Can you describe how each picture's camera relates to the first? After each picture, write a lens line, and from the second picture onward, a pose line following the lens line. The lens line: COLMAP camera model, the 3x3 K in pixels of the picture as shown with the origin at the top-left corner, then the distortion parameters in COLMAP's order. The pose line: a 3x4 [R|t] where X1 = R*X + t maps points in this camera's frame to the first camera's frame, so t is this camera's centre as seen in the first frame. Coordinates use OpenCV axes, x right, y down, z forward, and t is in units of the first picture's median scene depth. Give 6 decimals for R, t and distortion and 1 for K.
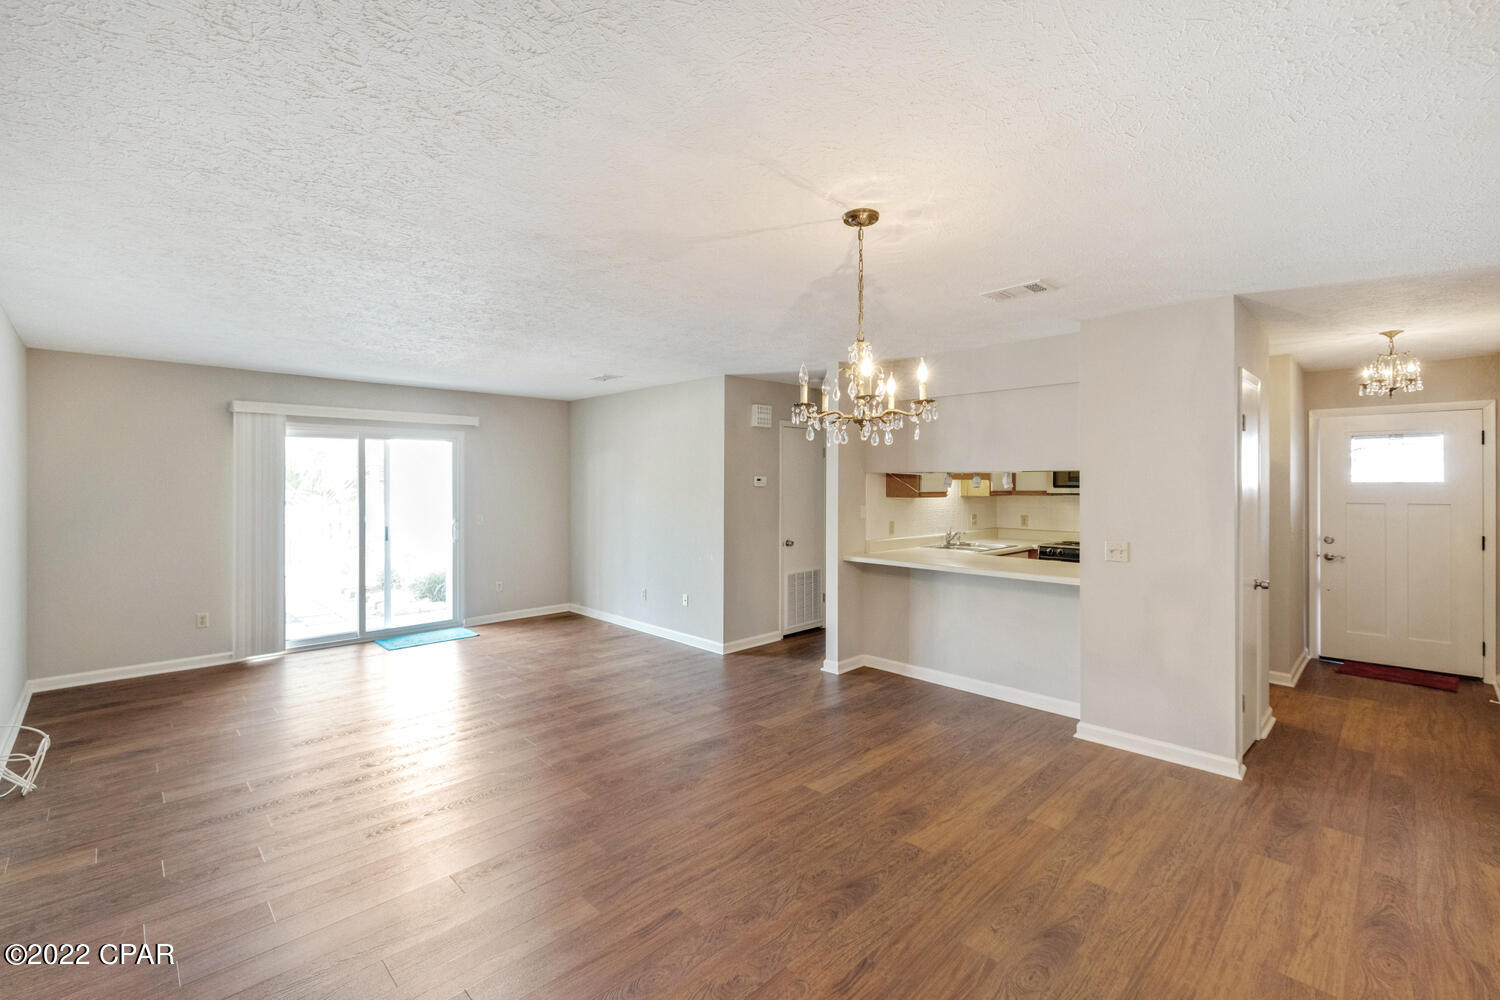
lens RADIAL K [[644.9, 0, 741.8], [0, 644.9, 486.2], [0, 0, 1]] dist [-0.000390, 0.000123]
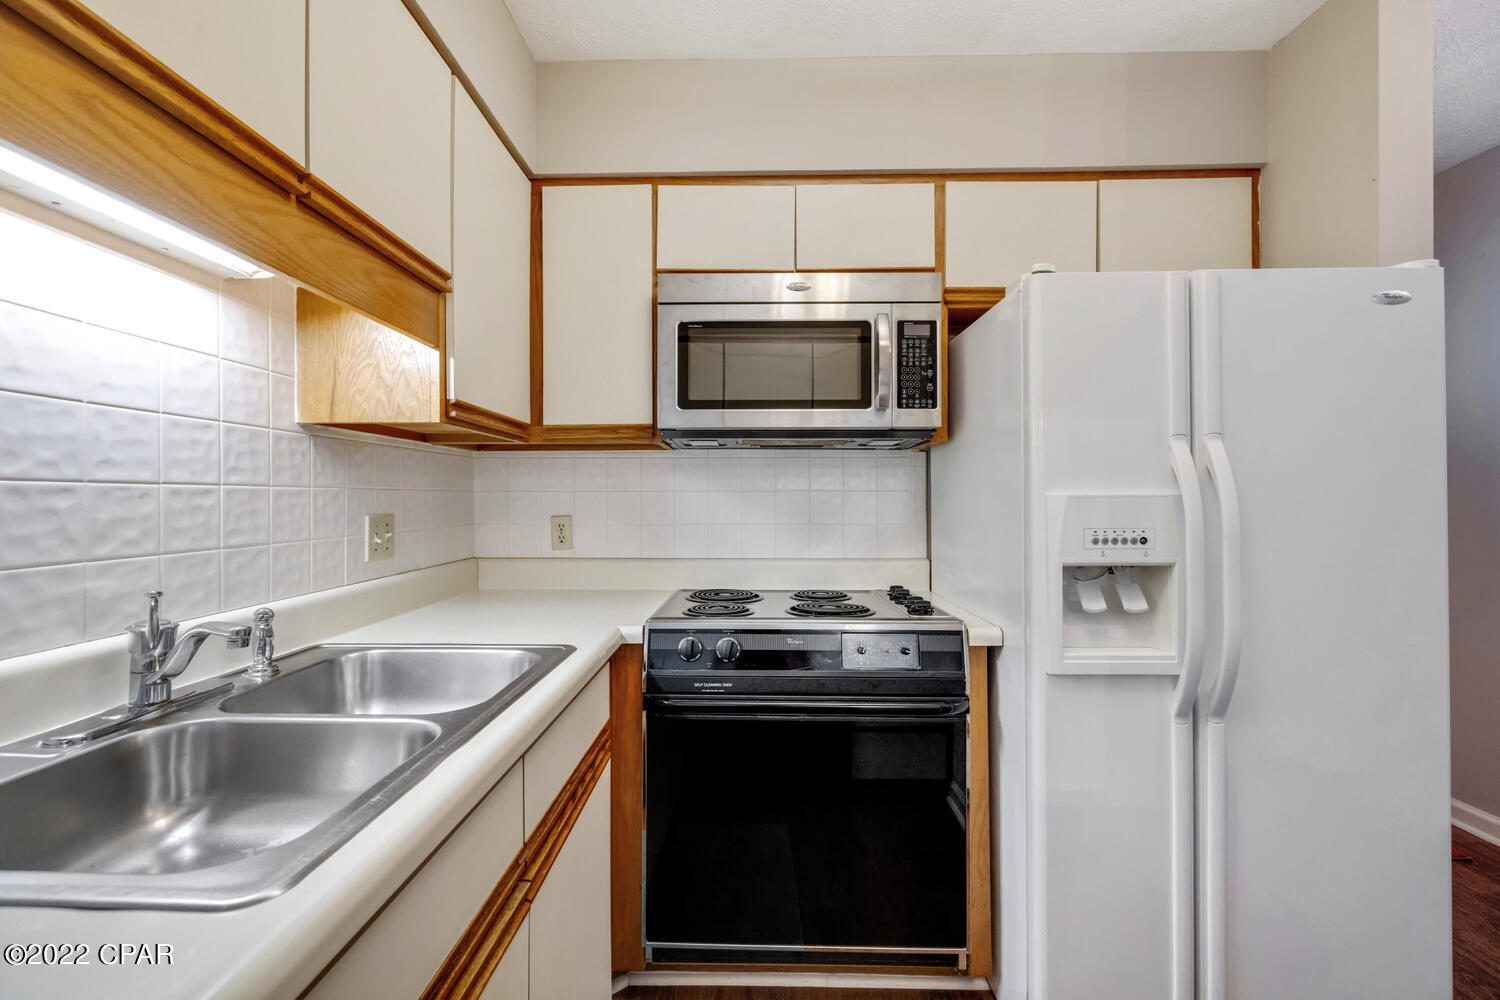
lens RADIAL K [[628.8, 0, 747.1], [0, 628.8, 502.1], [0, 0, 1]] dist [0.000562, 0.000101]
pose [[0.705762, -0.007197, 0.708412, 0.362030], [0.003565, 0.999972, 0.006607, 0.047922], [-0.708440, -0.002137, 0.705768, 0.917594]]
